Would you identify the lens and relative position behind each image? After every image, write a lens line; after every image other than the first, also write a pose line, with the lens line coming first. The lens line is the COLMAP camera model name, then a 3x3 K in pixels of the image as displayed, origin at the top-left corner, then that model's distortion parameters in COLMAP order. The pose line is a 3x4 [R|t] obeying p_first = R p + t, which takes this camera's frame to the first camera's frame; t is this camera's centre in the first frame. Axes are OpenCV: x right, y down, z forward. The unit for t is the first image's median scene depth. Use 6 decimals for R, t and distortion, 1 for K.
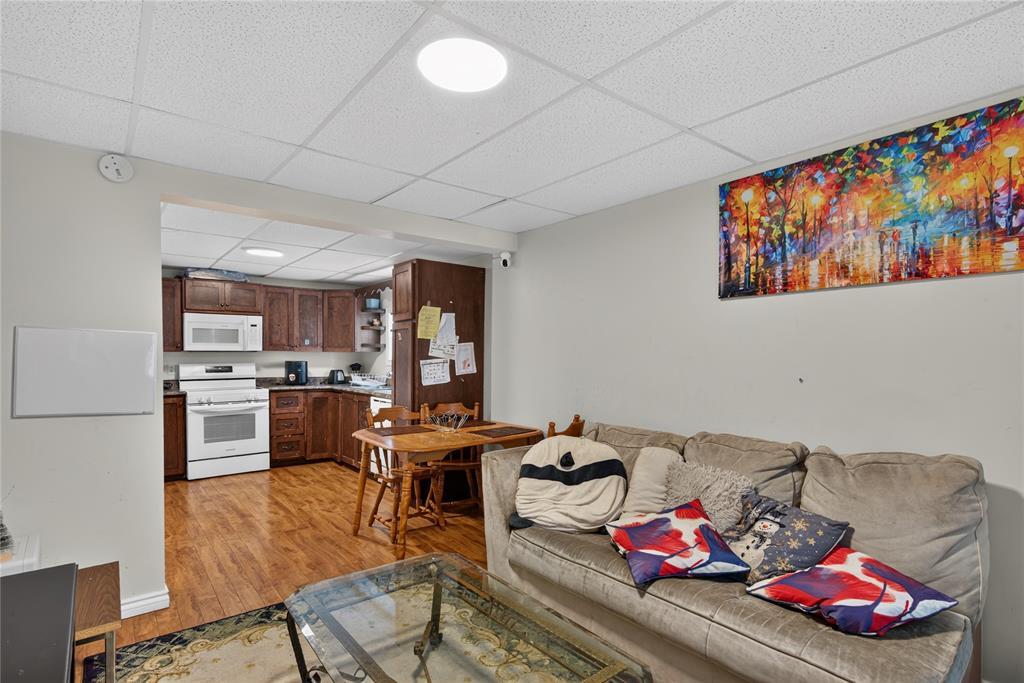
lens RADIAL K [[514.0, 0, 520.8], [0, 514.0, 361.6], [0, 0, 1]] dist [0.000950, -0.000162]
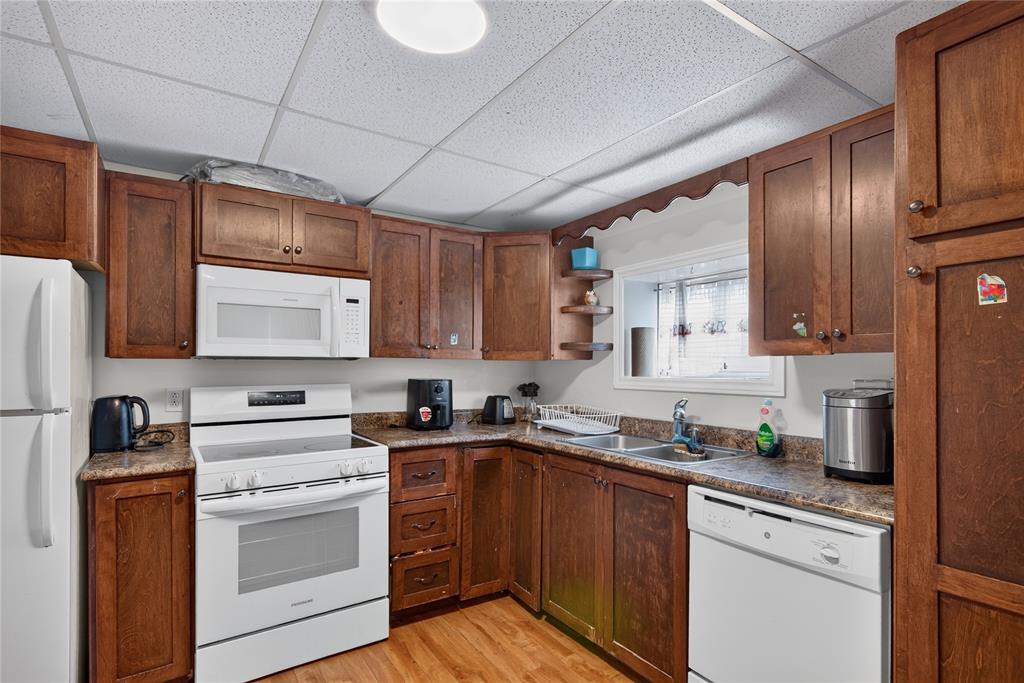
lens RADIAL K [[514.0, 0, 520.8], [0, 514.0, 361.6], [0, 0, 1]] dist [0.000950, -0.000162]
pose [[0.995919, -0.001959, -0.090228, -0.326286], [-0.000084, 0.999744, -0.022632, -0.007060], [0.090249, 0.022547, 0.995664, 0.556715]]
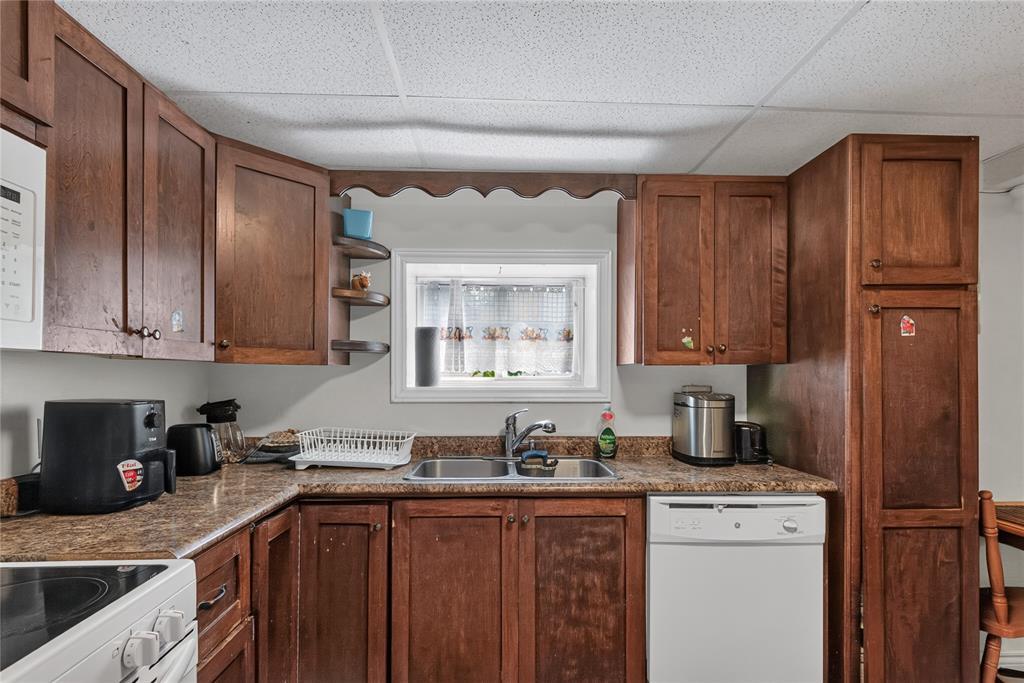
lens RADIAL K [[510.1, 0, 513.4], [0, 510.1, 376.9], [0, 0, 1]] dist [0.002338, 0.000213]
pose [[0.602258, -0.004492, 0.798289, -0.538448], [0.008855, 0.999960, -0.001053, -0.010361], [-0.798252, 0.007703, 0.602274, 0.759530]]
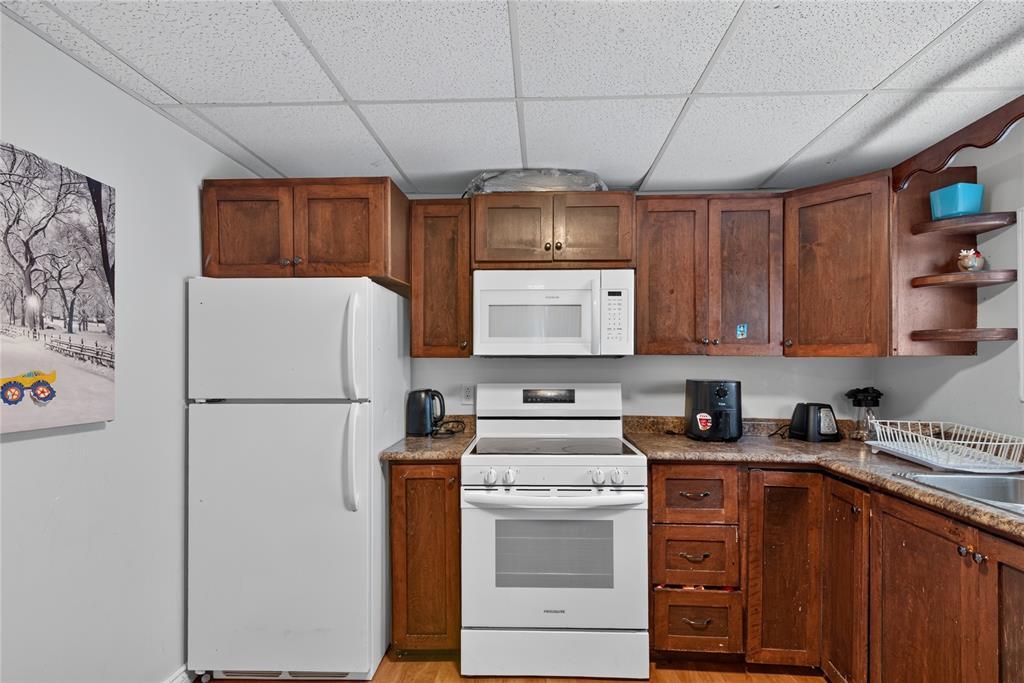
lens RADIAL K [[512.1, 0, 512.7], [0, 512.1, 356.7], [0, 0, 1]] dist [0.004358, -0.000519]
pose [[0.739630, -0.010852, -0.672926, -0.298215], [-0.009579, 0.999599, -0.026648, -0.007782], [0.672946, 0.026156, 0.739229, 0.629098]]
